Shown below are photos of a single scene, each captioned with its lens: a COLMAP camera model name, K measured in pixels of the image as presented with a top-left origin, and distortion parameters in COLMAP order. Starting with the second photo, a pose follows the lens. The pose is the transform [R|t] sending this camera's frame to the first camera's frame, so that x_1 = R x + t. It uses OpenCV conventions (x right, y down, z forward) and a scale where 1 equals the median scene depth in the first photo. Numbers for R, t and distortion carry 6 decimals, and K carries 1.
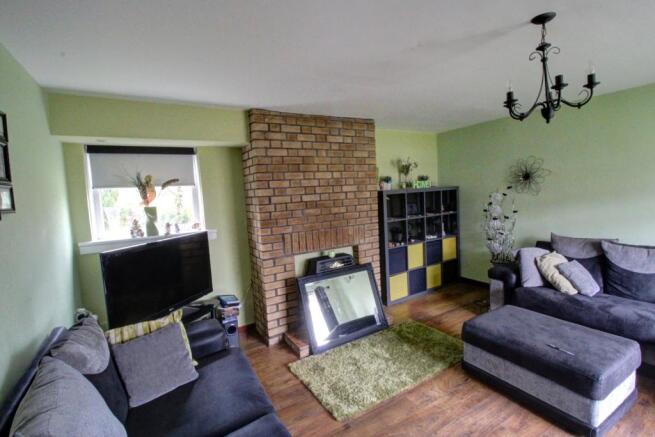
lens RADIAL K [[308.9, 0, 327.5], [0, 308.9, 218.5], [0, 0, 1]] dist [-0.000331, -0.000087]
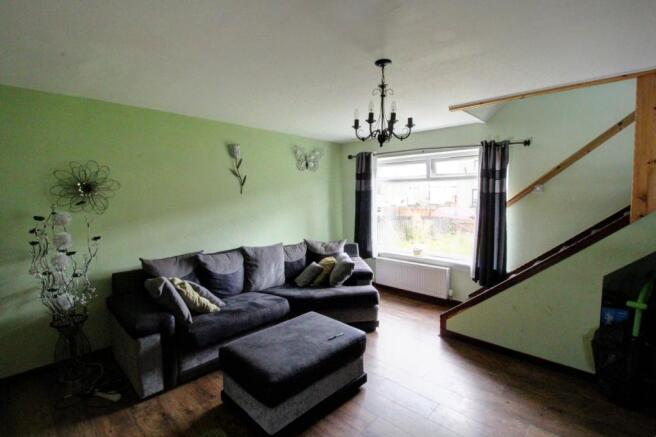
lens RADIAL K [[314.1, 0, 328.0], [0, 314.1, 218.5], [0, 0, 1]] dist [0.023875, 0.000075]
pose [[-0.254478, -0.030415, 0.966600, -0.365931], [0.110373, 0.992061, 0.060274, -0.092411], [-0.960759, 0.122025, -0.249101, 1.204607]]
